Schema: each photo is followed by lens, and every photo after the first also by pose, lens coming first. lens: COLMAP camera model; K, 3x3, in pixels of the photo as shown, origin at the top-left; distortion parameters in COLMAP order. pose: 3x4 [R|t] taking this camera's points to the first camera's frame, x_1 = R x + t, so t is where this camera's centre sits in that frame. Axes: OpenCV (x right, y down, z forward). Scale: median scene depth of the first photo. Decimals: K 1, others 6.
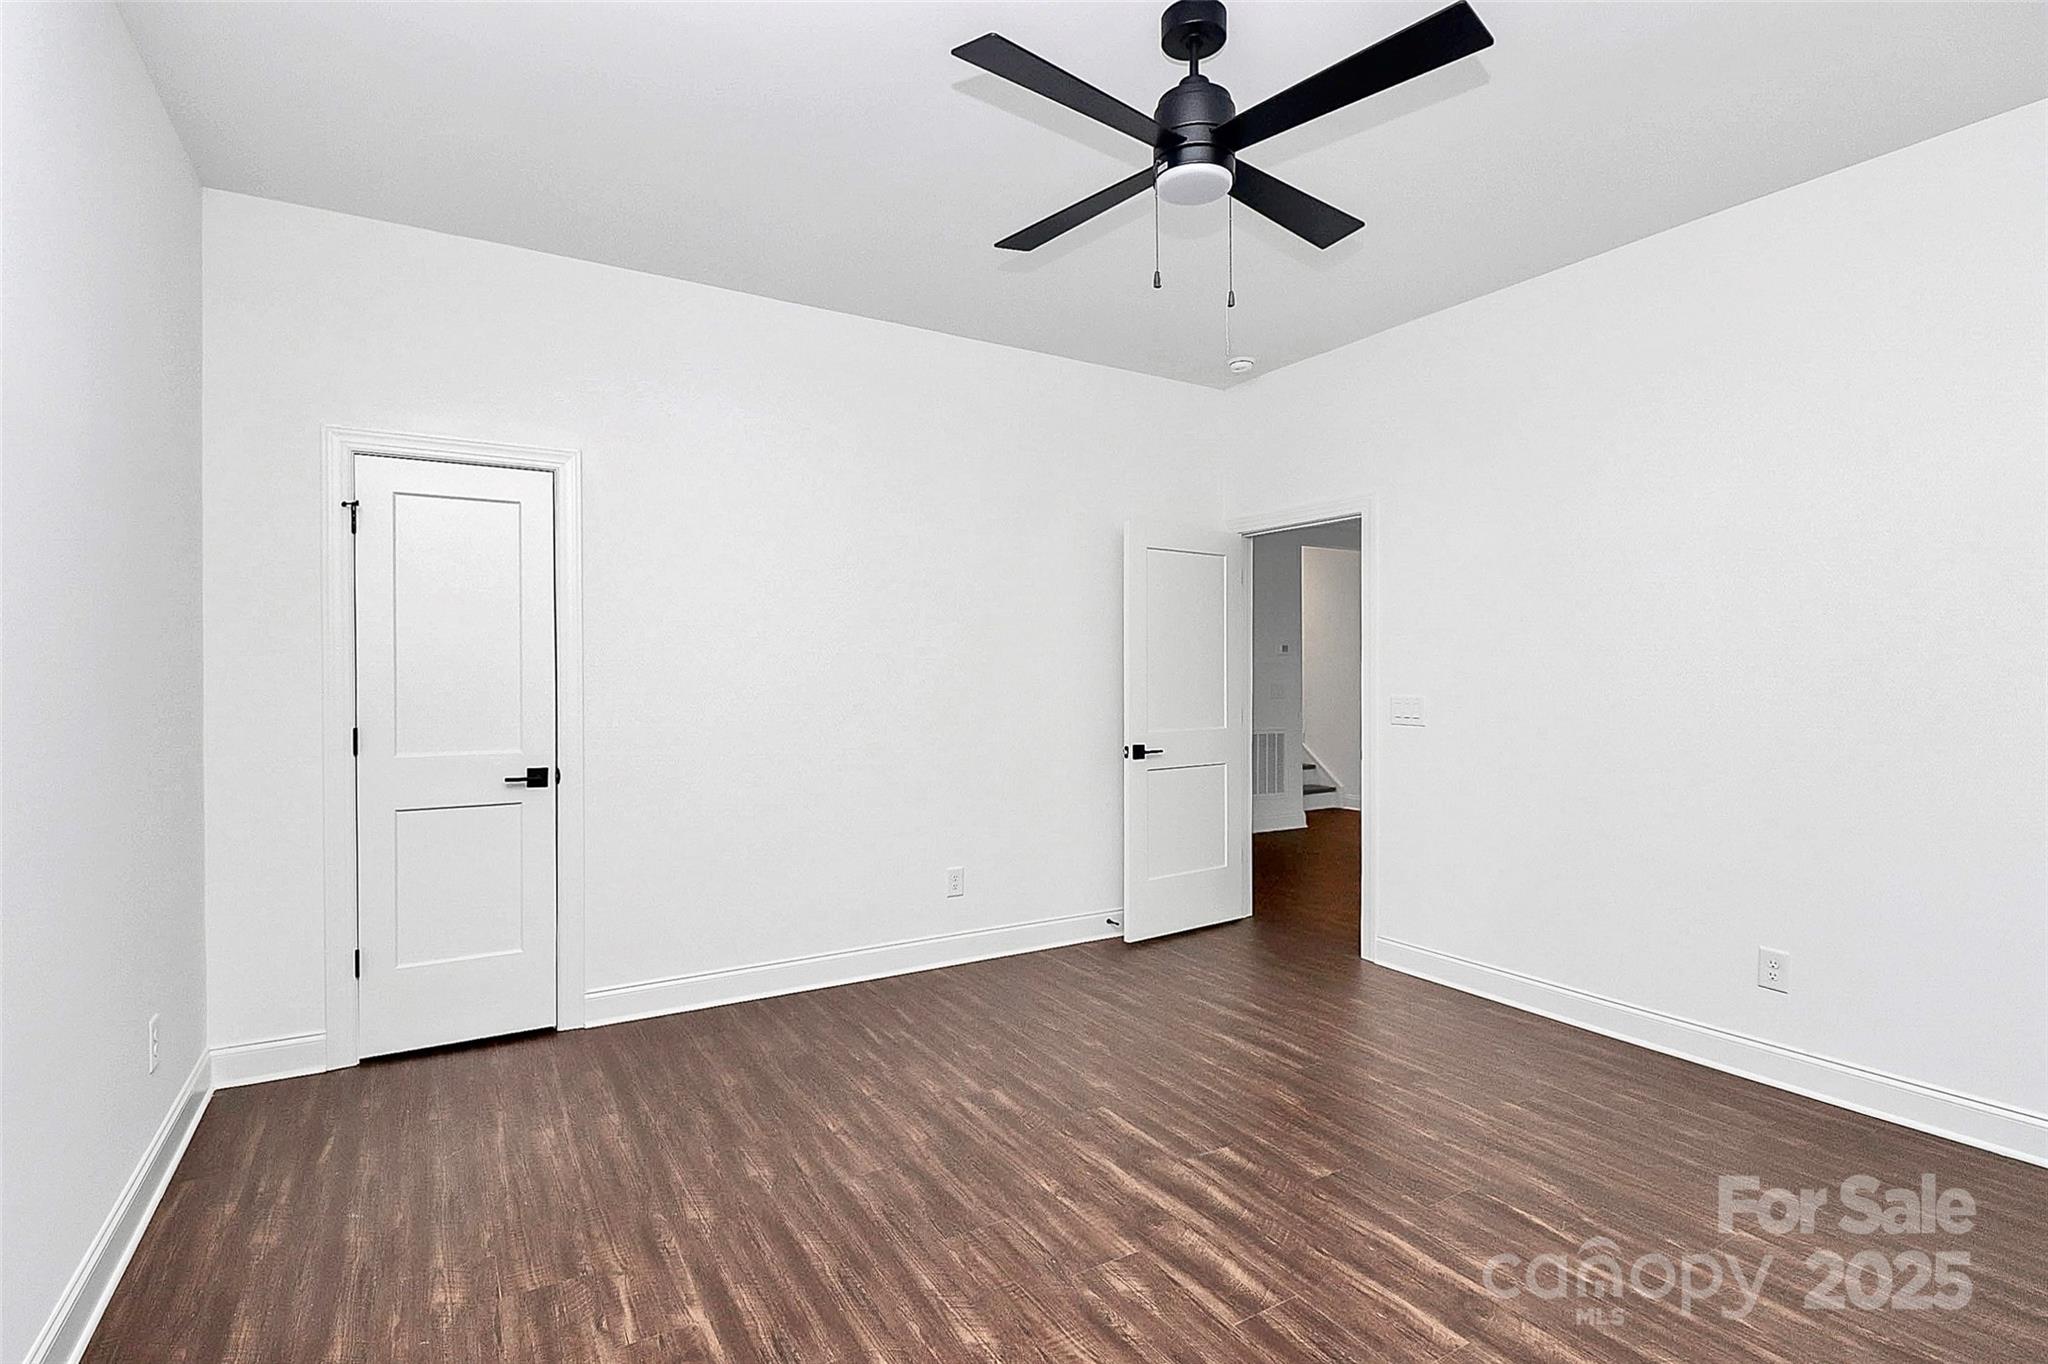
lens RADIAL K [[987.1, 0, 1023.3], [0, 987.1, 682.6], [0, 0, 1]] dist [0.001599, 0.000092]
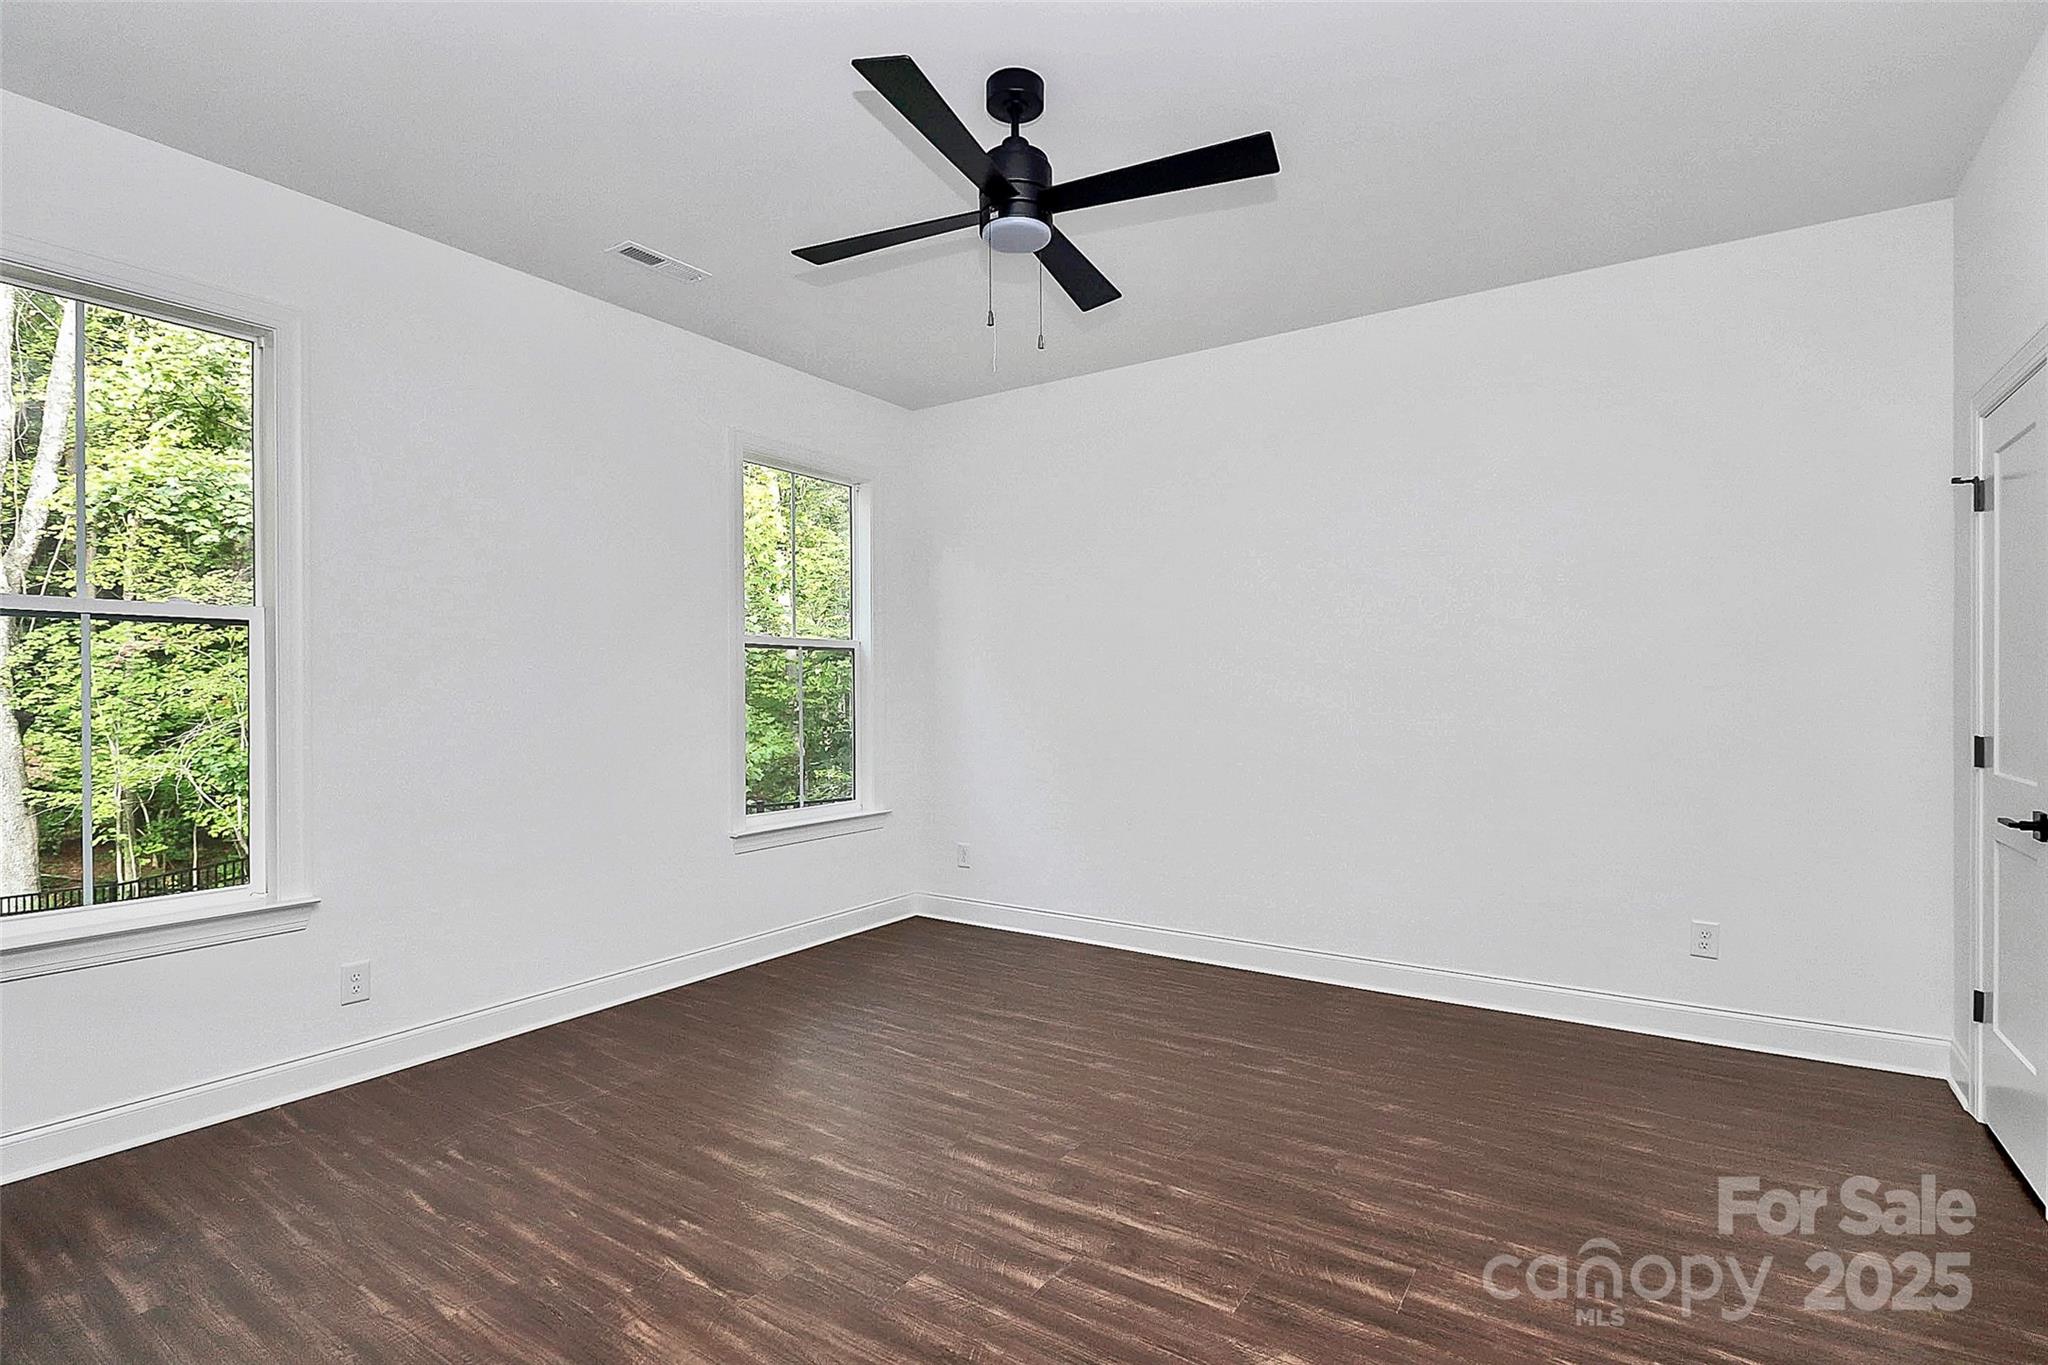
lens RADIAL K [[987.1, 0, 1027.0], [0, 987.1, 690.0], [0, 0, 1]] dist [0.001599, 0.000092]
pose [[-0.907881, -0.000320, -0.419228, 0.591560], [-0.000263, 1.000000, -0.000195, 0.006328], [0.419228, -0.000067, -0.907881, 1.870008]]
